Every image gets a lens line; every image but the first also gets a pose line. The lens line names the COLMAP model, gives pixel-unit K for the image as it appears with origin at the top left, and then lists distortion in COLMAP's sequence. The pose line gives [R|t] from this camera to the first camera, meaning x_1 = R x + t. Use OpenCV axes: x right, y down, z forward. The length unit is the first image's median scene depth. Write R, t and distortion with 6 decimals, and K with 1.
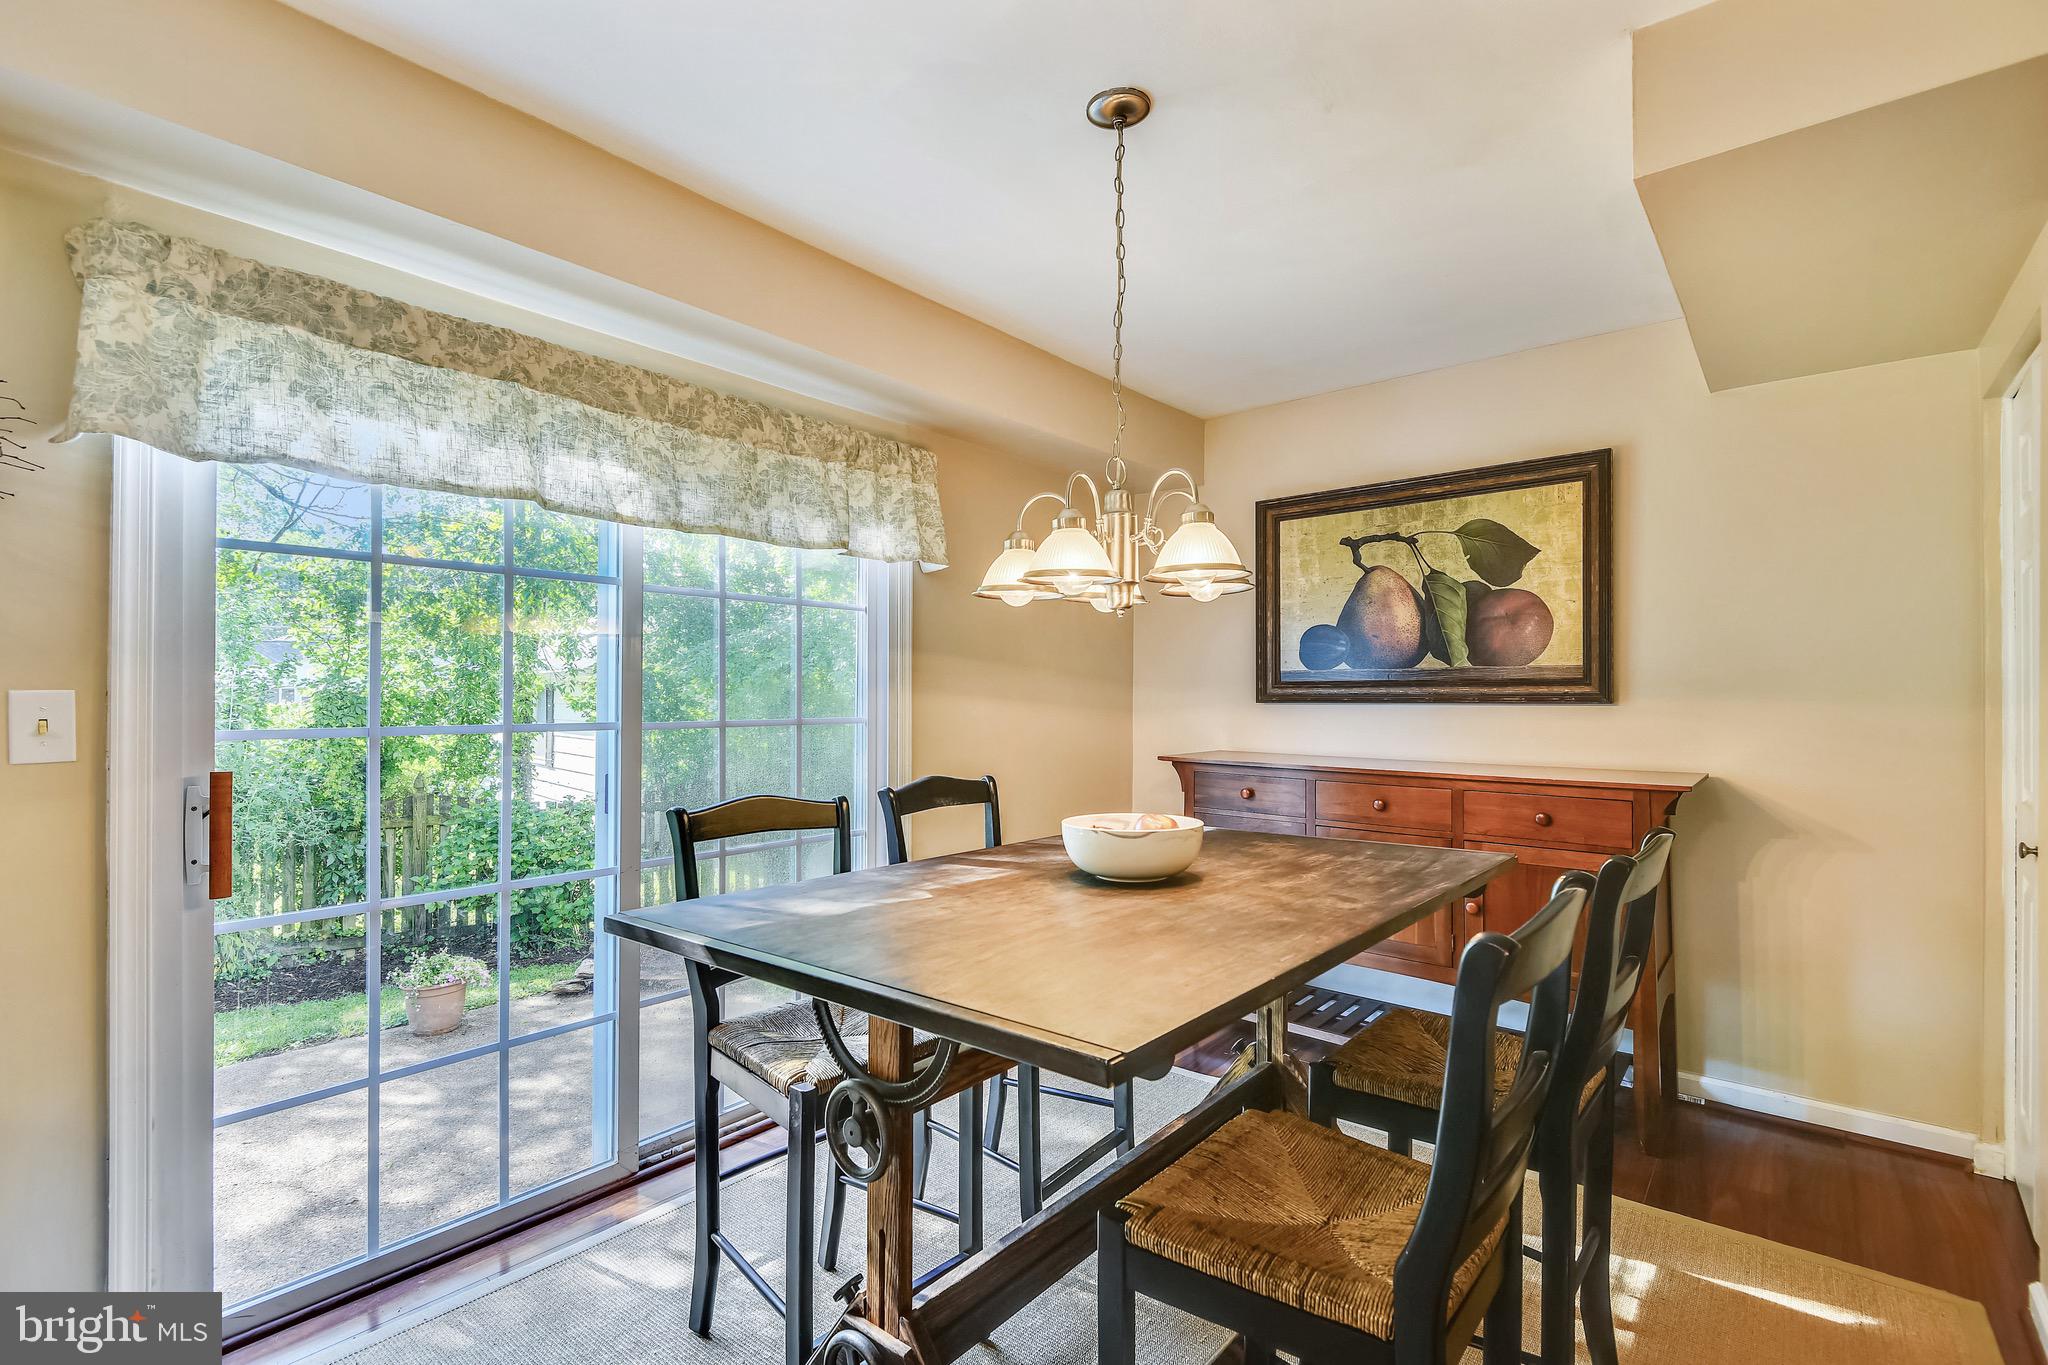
lens RADIAL K [[954.8, 0, 1018.5], [0, 954.8, 681.7], [0, 0, 1]] dist [-0.046946, 0.018891]
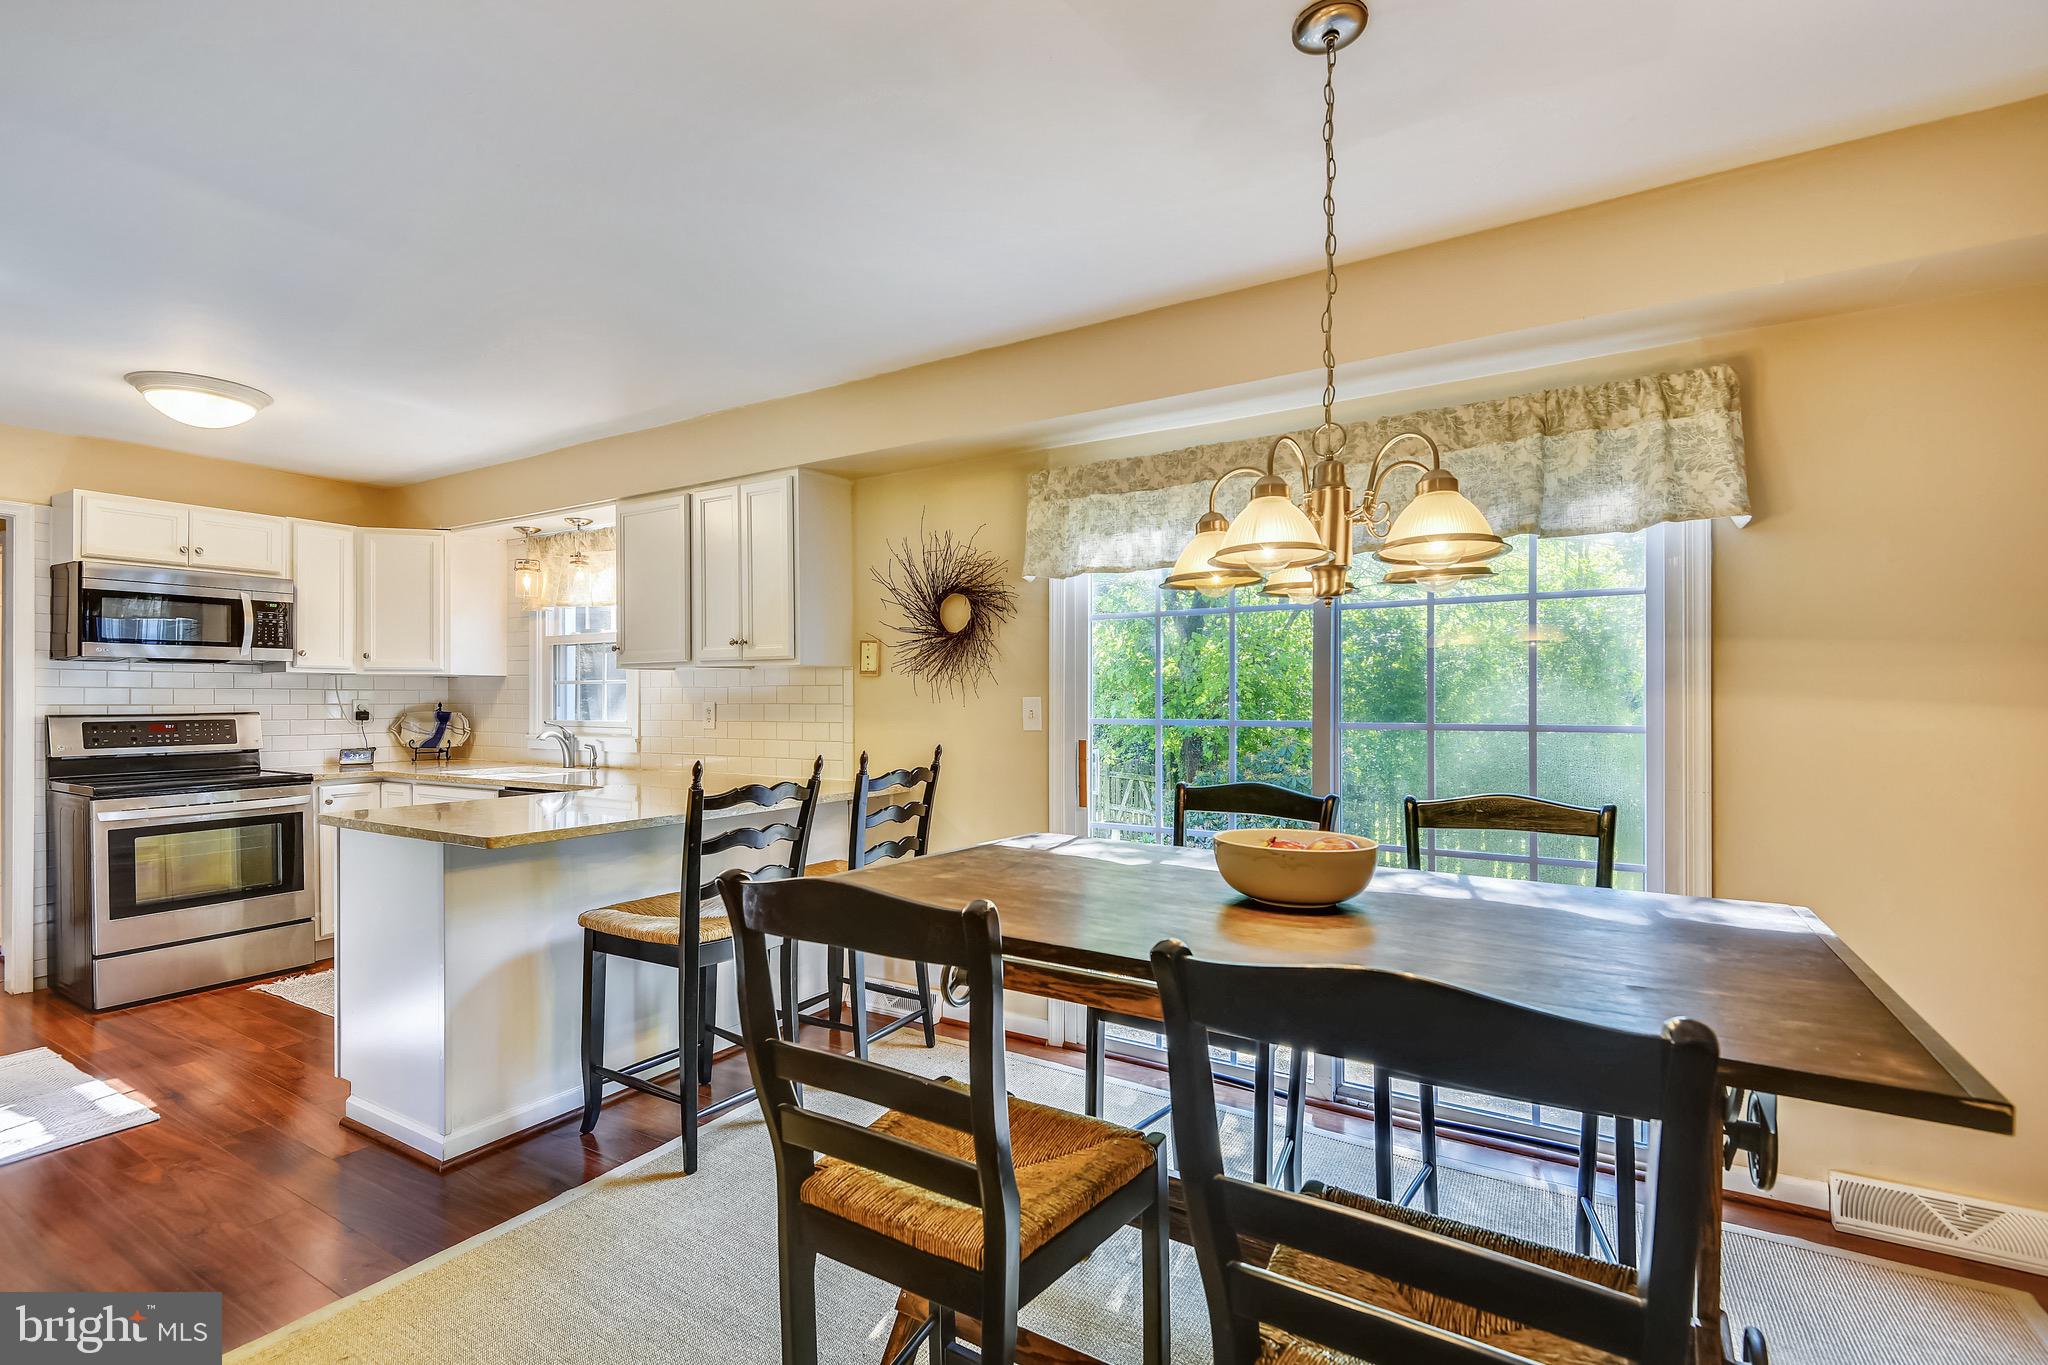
lens RADIAL K [[922.2, 0, 1030.5], [0, 922.2, 706.1], [0, 0, 1]] dist [0.001818, 0.000033]
pose [[0.136191, 0.001960, -0.990681, 0.883014], [0.024078, 0.999696, 0.005288, 0.014594], [0.990390, -0.024574, 0.136103, 0.567299]]
